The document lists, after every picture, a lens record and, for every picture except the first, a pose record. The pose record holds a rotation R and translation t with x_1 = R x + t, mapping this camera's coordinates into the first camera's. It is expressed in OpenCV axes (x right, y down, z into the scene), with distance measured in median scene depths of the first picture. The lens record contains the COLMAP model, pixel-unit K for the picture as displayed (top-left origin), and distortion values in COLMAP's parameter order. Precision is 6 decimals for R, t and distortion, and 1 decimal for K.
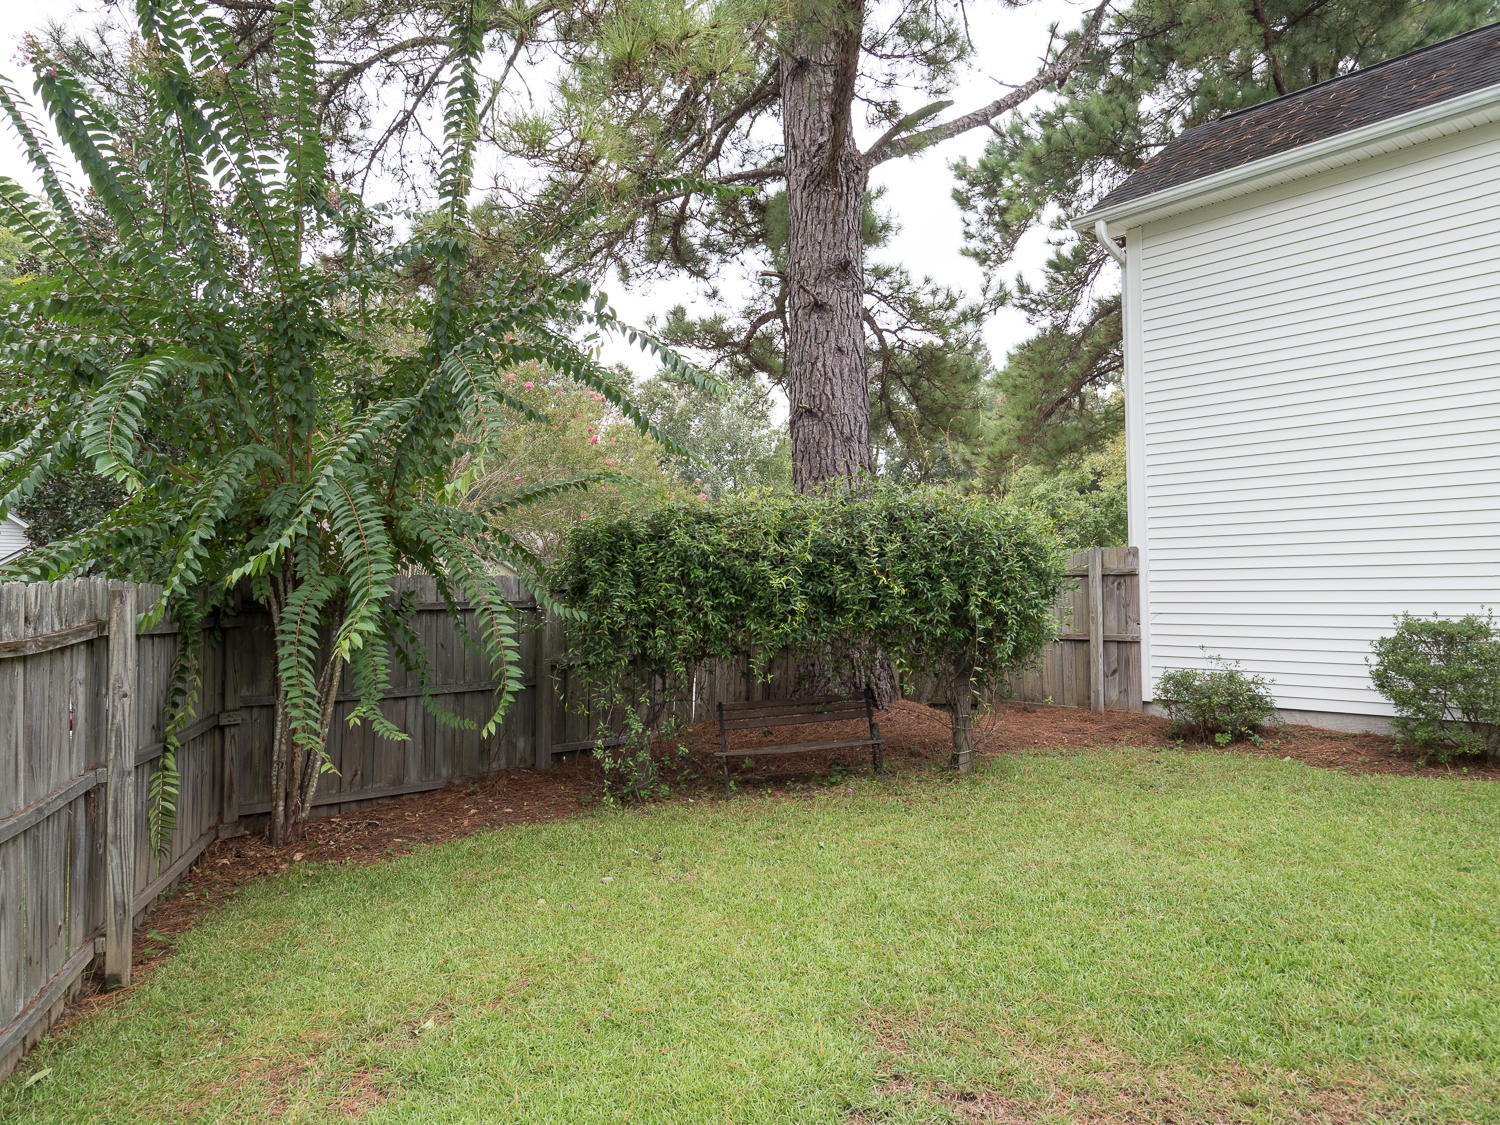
lens RADIAL K [[1057.7, 0, 750.0], [0, 1057.7, 562.5], [0, 0, 1]] dist [-0.000061, 0.000265]
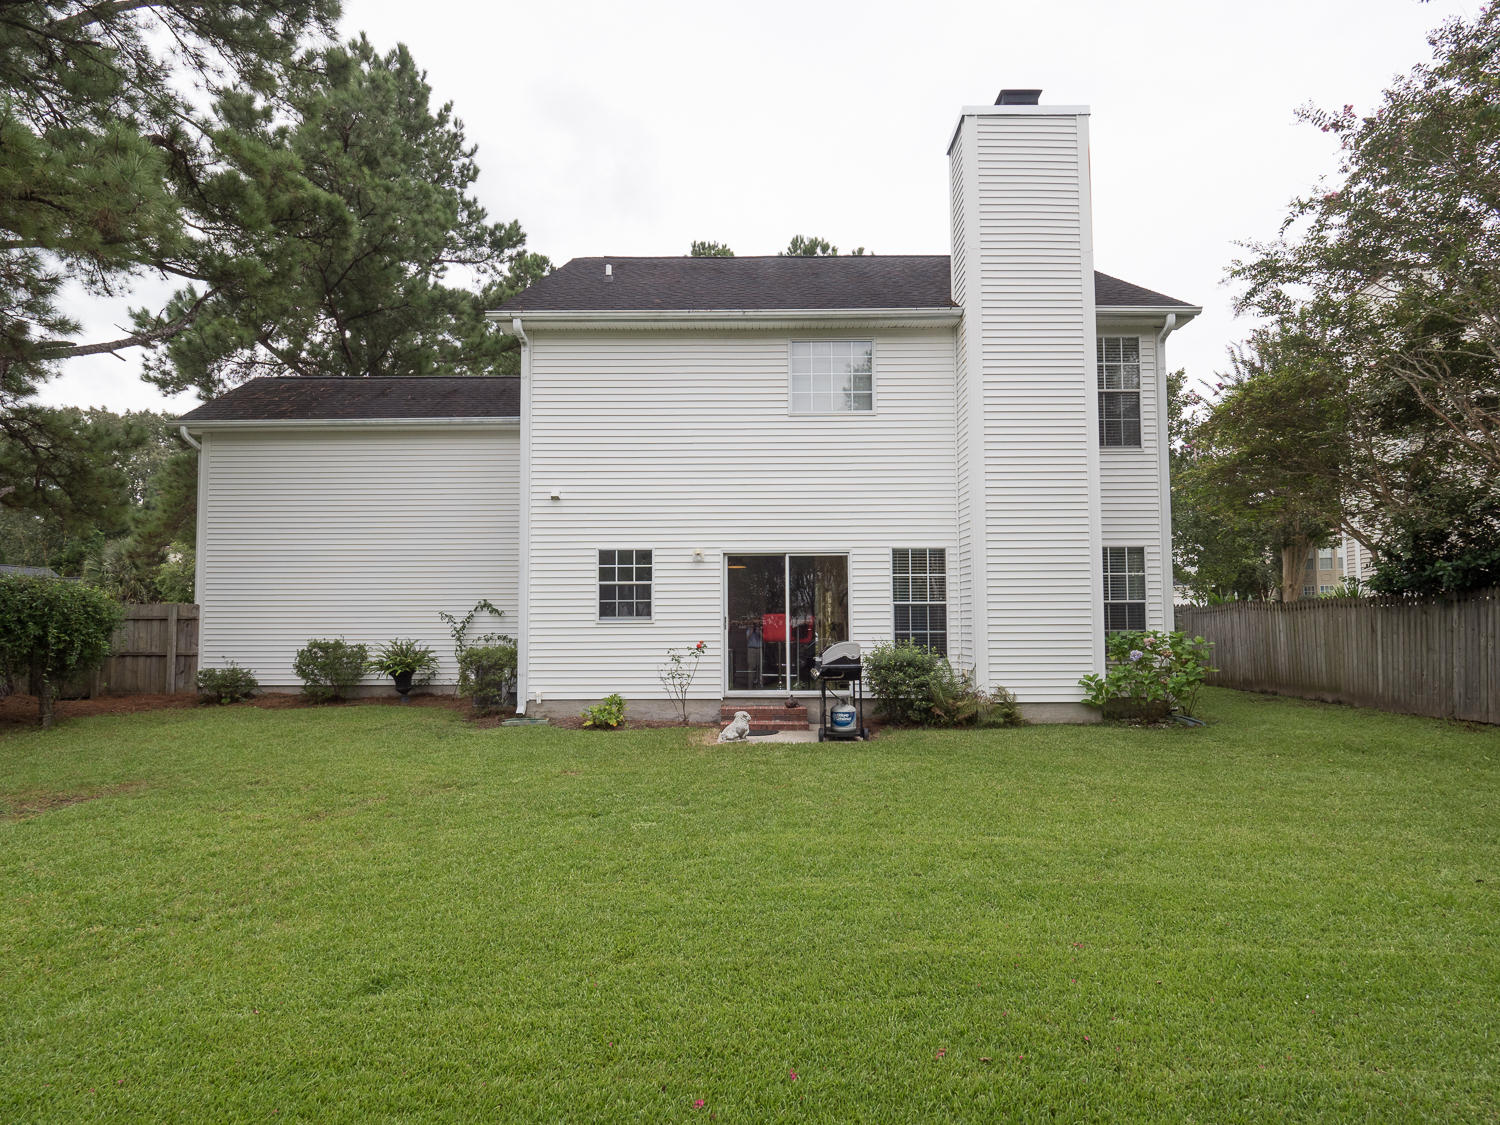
lens RADIAL K [[739.7, 0, 718.7], [0, 739.7, 601.6], [0, 0, 1]] dist [0.001072, 0.000226]
pose [[0.678417, 0.028422, 0.734127, 0.031603], [-0.026678, 0.999545, -0.014045, -0.027029], [-0.734193, -0.010057, 0.678867, -0.581083]]
